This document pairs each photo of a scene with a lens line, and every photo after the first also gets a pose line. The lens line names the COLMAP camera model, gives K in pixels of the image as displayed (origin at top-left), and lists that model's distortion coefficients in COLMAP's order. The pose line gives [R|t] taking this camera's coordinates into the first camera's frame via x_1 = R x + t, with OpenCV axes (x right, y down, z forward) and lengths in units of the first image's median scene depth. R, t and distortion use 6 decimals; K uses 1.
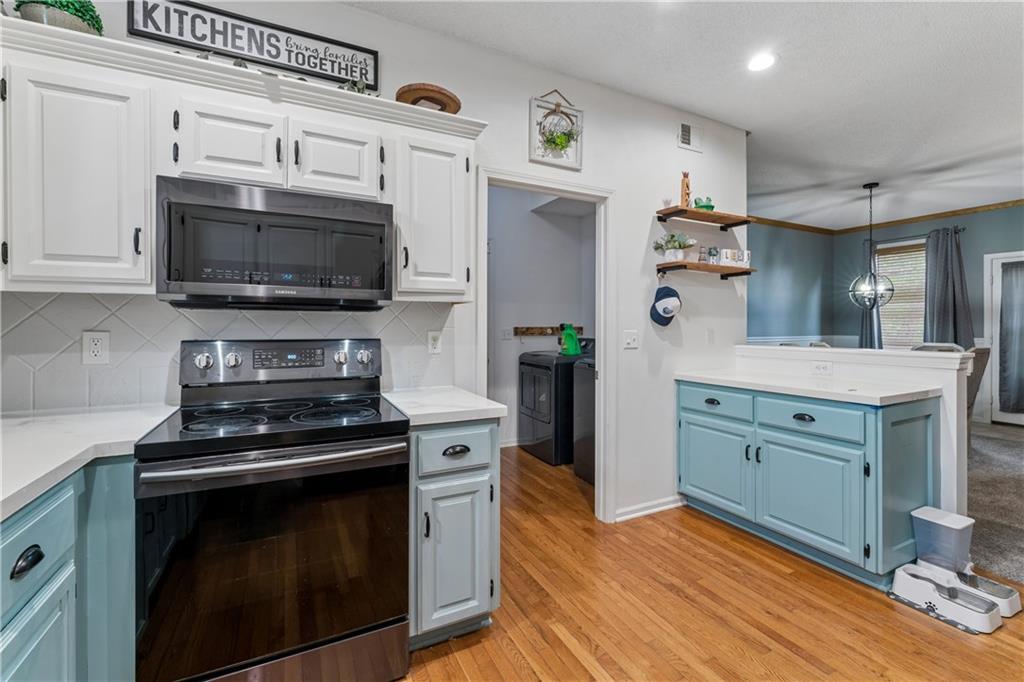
lens RADIAL K [[439.4, 0, 516.1], [0, 439.4, 329.6], [0, 0, 1]] dist [0.001271, 0.001025]
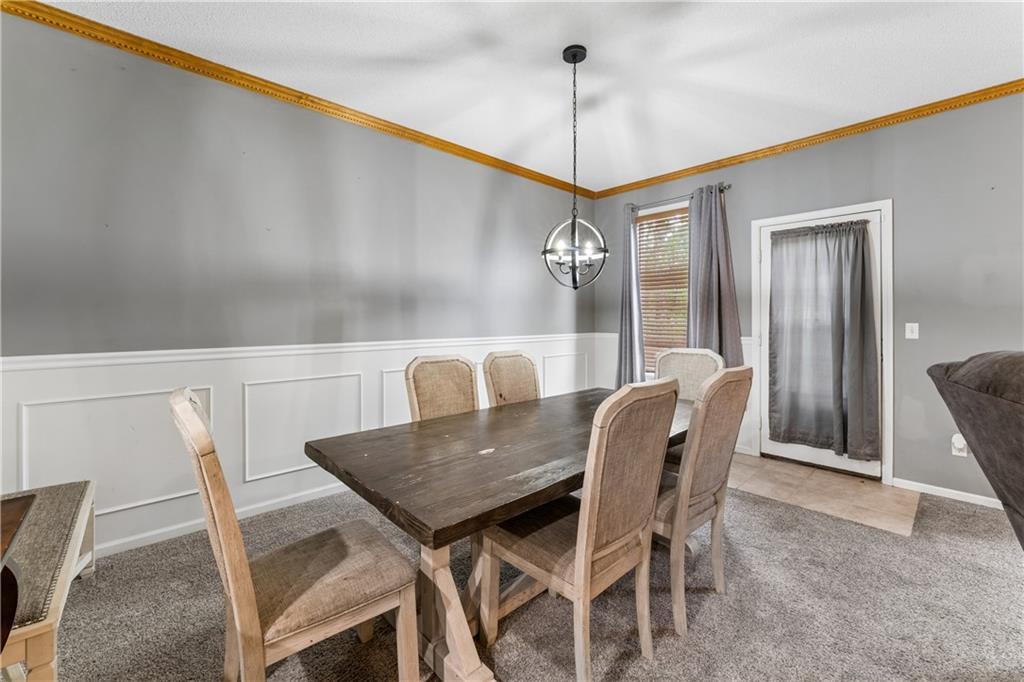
lens RADIAL K [[415.7, 0, 509.4], [0, 415.7, 321.1], [0, 0, 1]] dist [-0.004023, 0.002399]
pose [[0.963782, 0.001305, 0.266690, 0.513888], [0.000247, 0.999983, -0.005786, -0.003126], [-0.266693, 0.005642, 0.963765, 0.465321]]
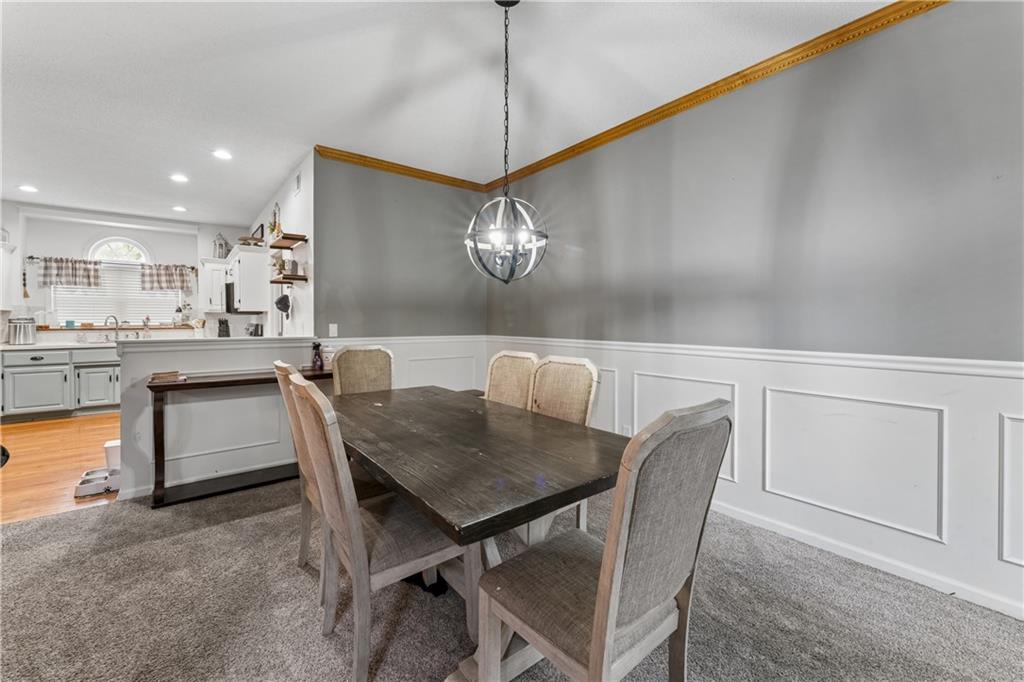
lens RADIAL K [[415.7, 0, 504.1], [0, 415.7, 325.1], [0, 0, 1]] dist [-0.004023, 0.002399]
pose [[0.199135, 0.018239, -0.979802, 1.050072], [-0.010267, 0.999811, 0.016525, -0.011250], [0.979918, 0.006769, 0.199284, 0.764725]]
